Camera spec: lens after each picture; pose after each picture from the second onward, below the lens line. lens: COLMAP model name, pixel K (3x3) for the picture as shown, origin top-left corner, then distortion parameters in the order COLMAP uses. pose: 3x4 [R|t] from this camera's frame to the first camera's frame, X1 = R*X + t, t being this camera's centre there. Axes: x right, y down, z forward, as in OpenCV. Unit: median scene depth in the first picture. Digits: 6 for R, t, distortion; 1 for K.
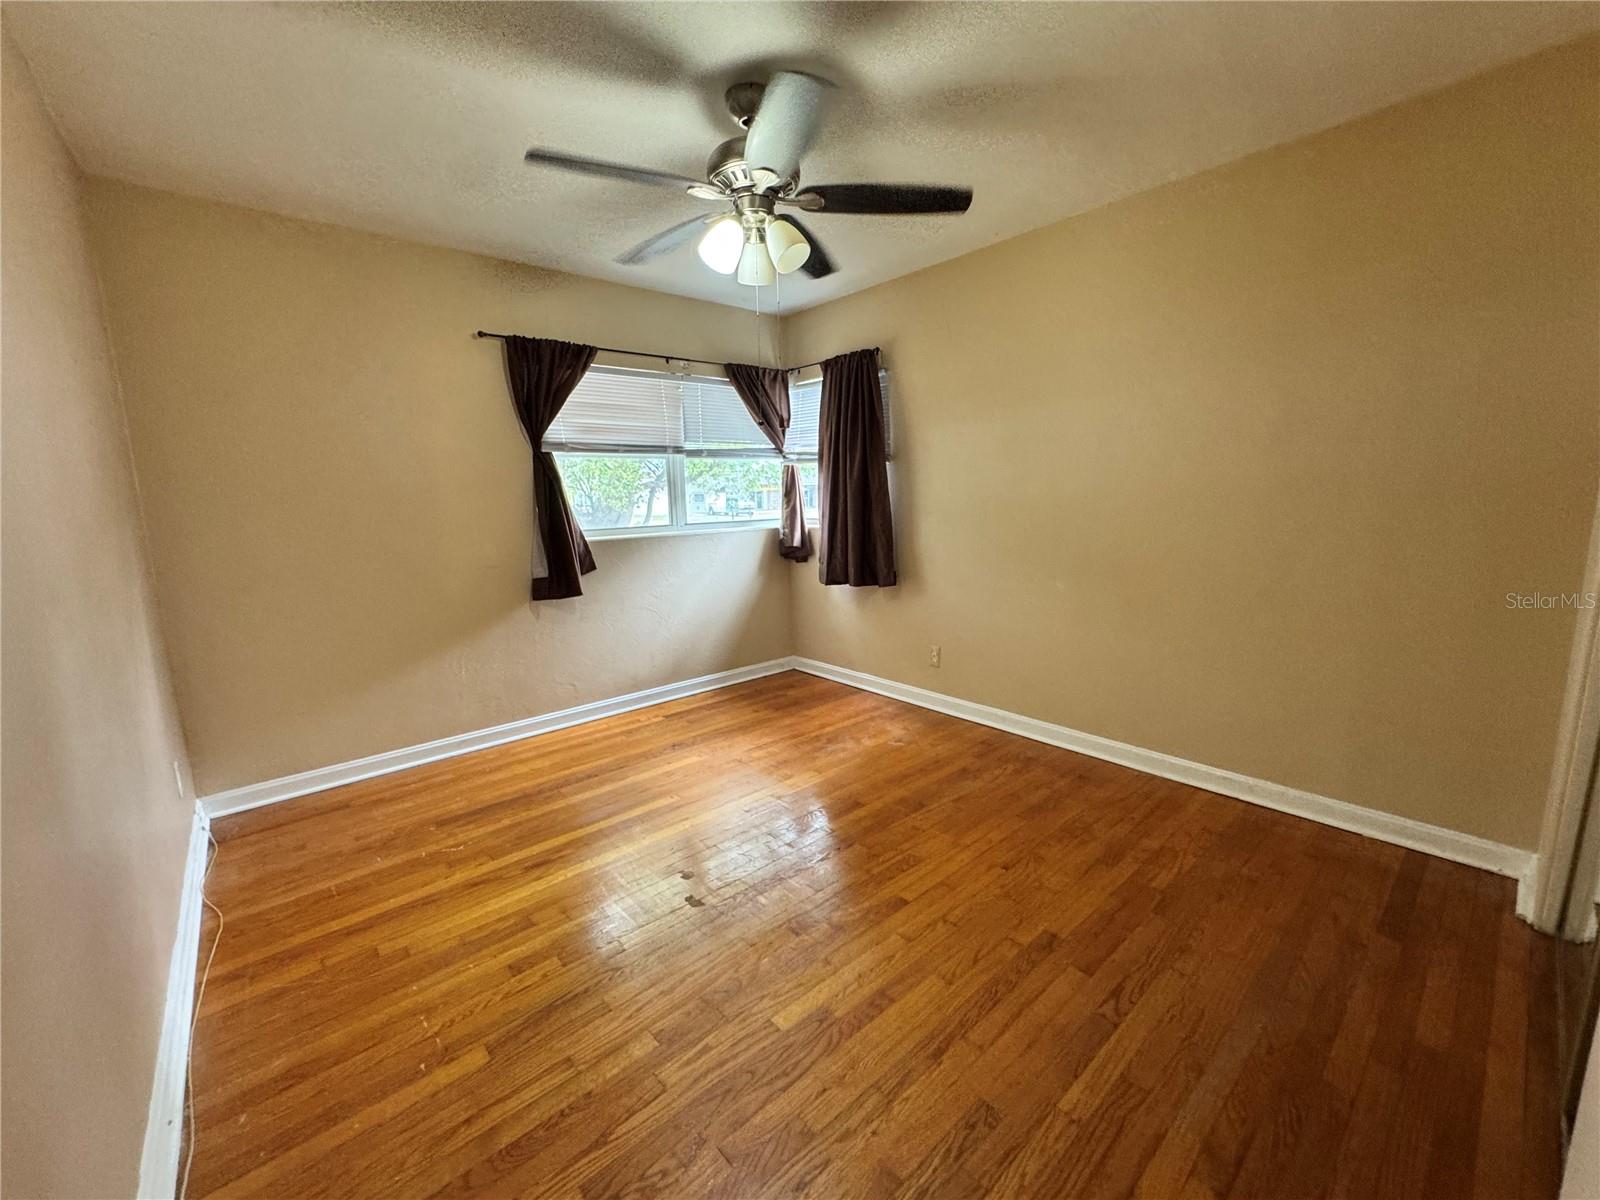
lens RADIAL K [[640.7, 0, 798.1], [0, 640.7, 600.8], [0, 0, 1]] dist [-0.003681, -0.000163]
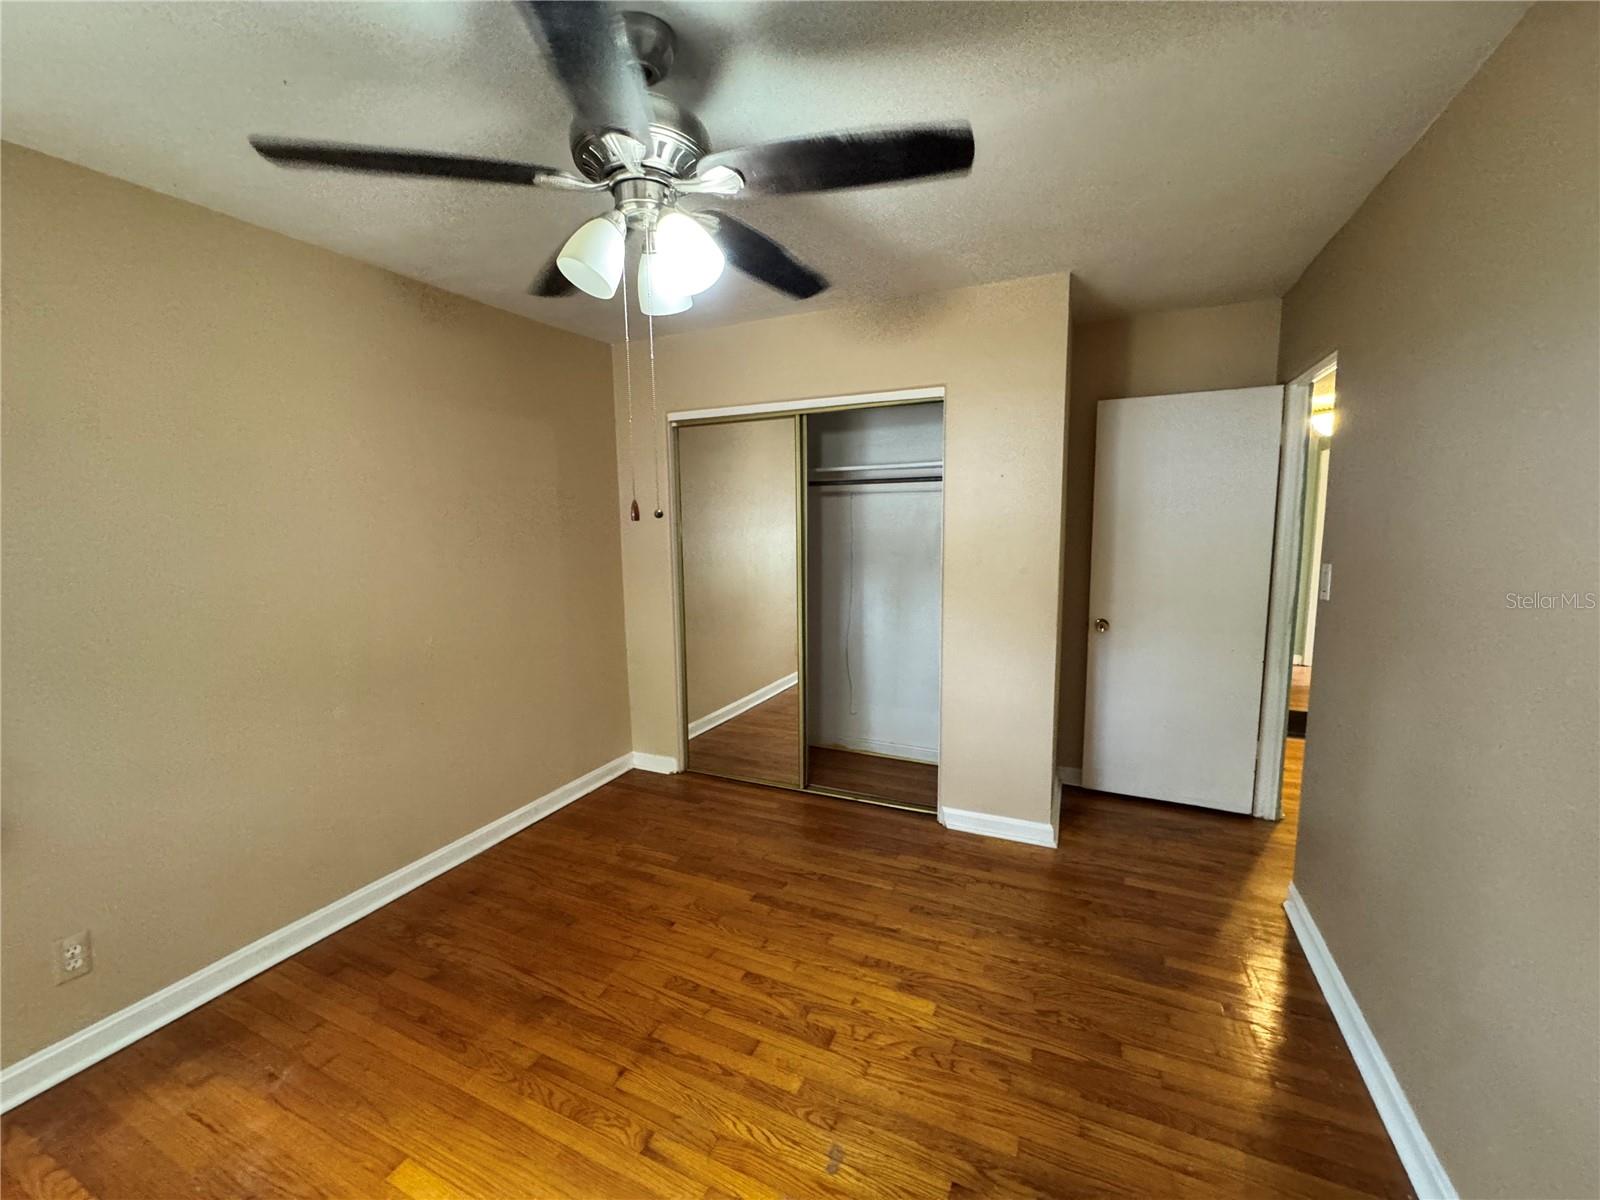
lens RADIAL K [[640.7, 0, 798.1], [0, 640.7, 600.8], [0, 0, 1]] dist [-0.003681, -0.000163]
pose [[-0.409218, -0.083963, 0.908565, -0.904701], [0.179752, 0.968825, 0.170493, -0.335623], [-0.894555, 0.233085, -0.381368, 1.397592]]
